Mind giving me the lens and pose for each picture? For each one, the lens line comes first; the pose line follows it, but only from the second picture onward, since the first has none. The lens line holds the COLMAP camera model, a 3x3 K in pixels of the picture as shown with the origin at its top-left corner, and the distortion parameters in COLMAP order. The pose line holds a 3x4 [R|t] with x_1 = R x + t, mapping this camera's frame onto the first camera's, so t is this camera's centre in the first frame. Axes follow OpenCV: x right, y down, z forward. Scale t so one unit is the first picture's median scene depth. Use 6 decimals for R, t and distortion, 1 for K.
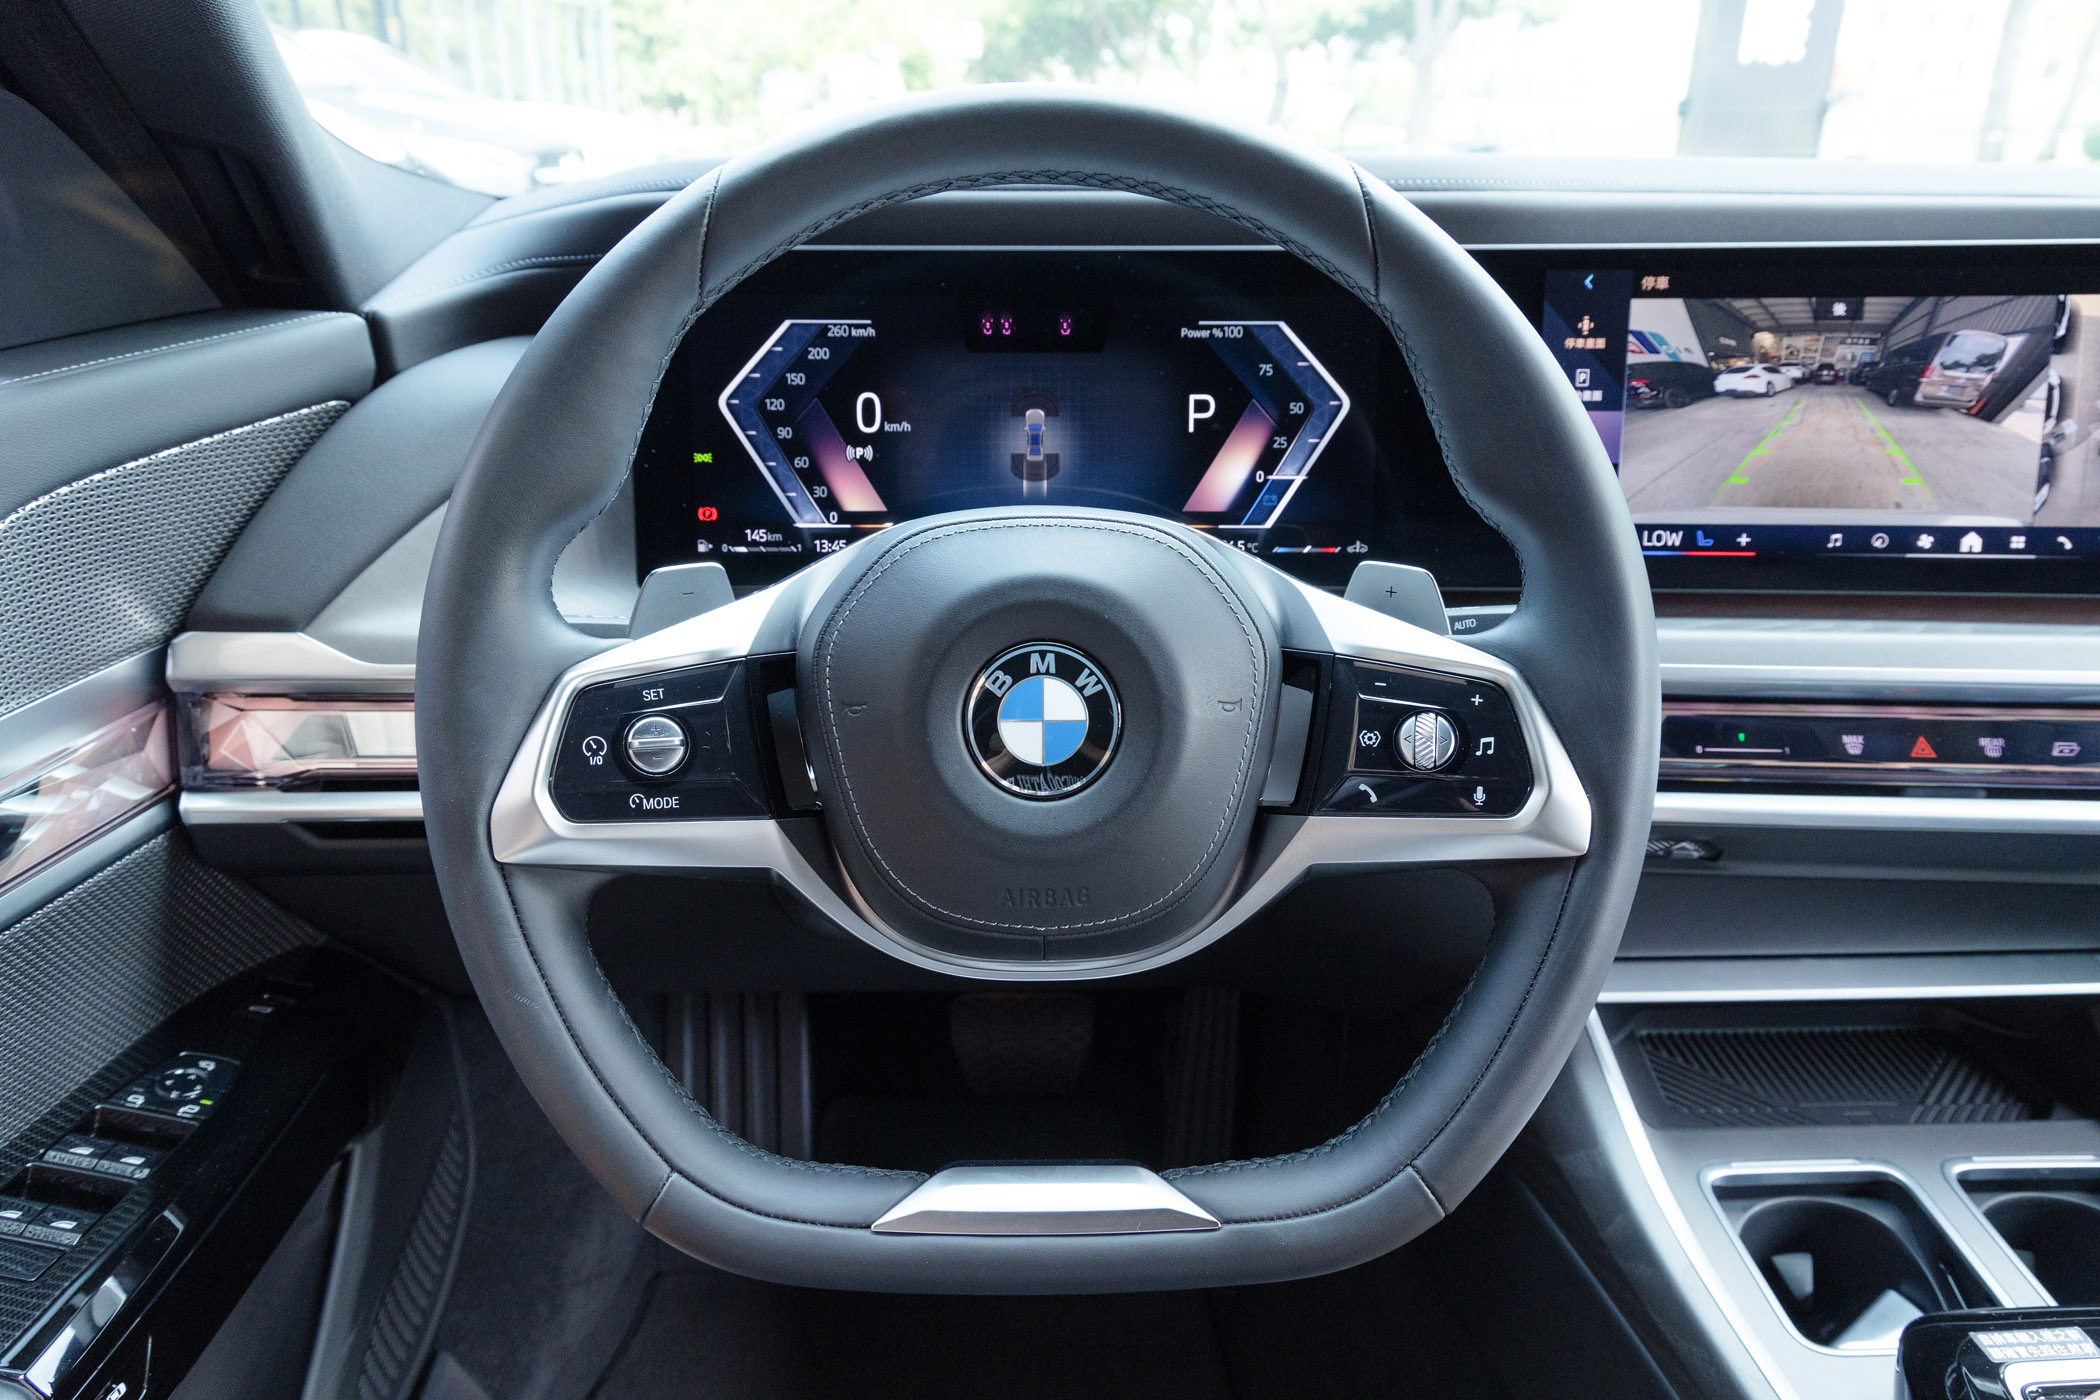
lens RADIAL K [[1477.8, 0, 1050.0], [0, 1477.8, 700.0], [0, 0, 1]] dist [-0.001095, 0.005509]
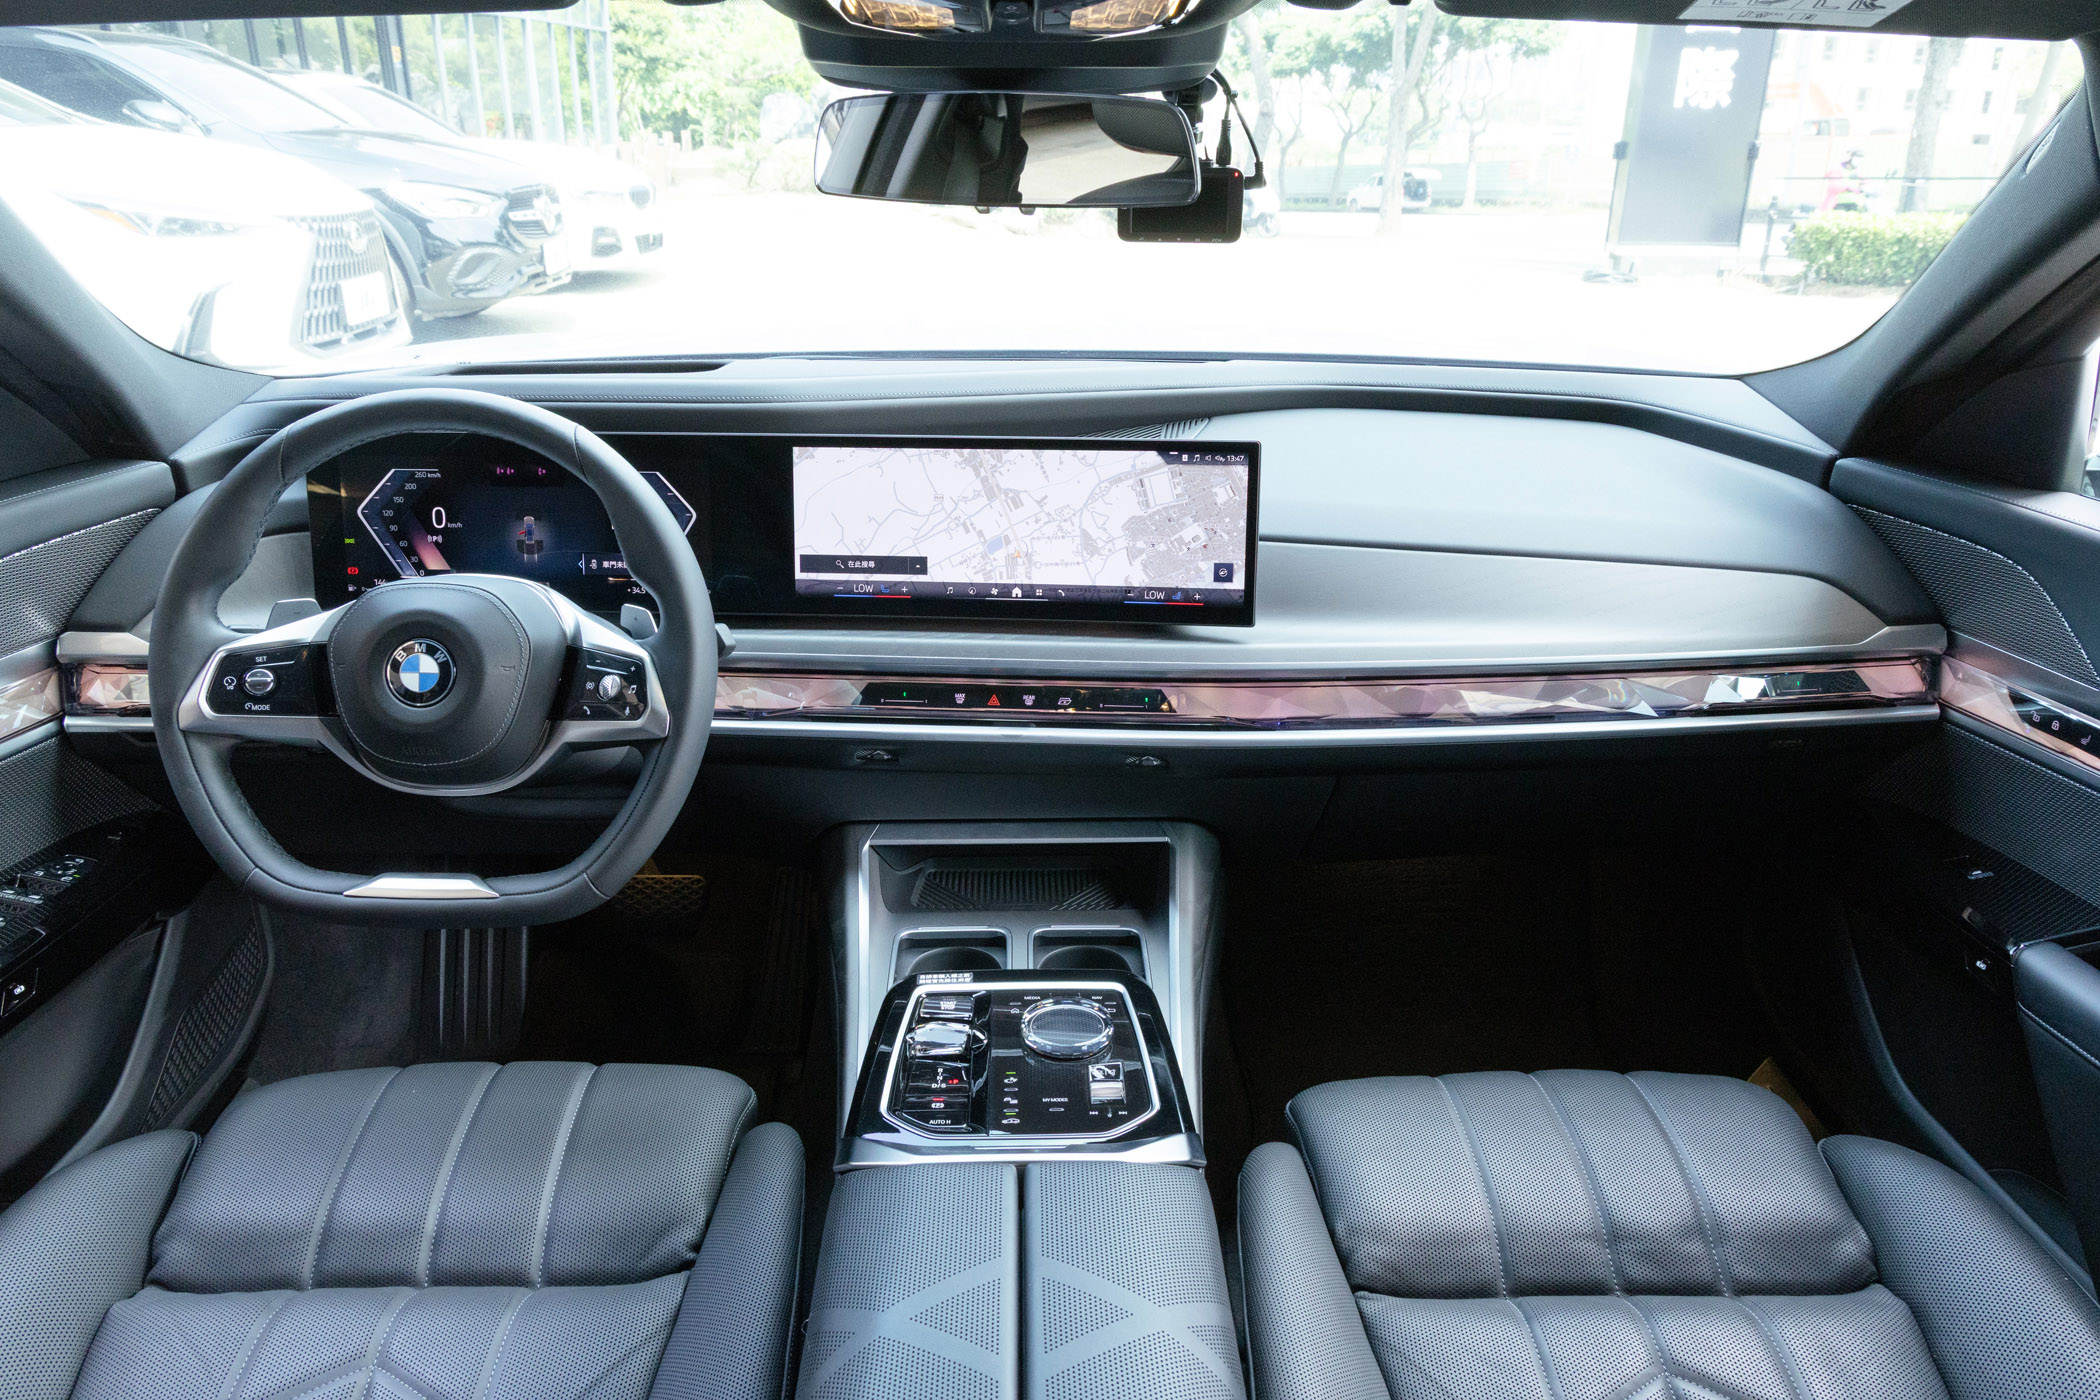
lens RADIAL K [[1424.1, 0, 1051.0], [0, 1424.1, 712.7], [0, 0, 1]] dist [0.000188, 0.000507]
pose [[0.999883, 0.007742, 0.013159, 0.655104], [-0.007799, 0.999960, 0.004276, 0.040771], [-0.013126, -0.004378, 0.999904, -0.848496]]
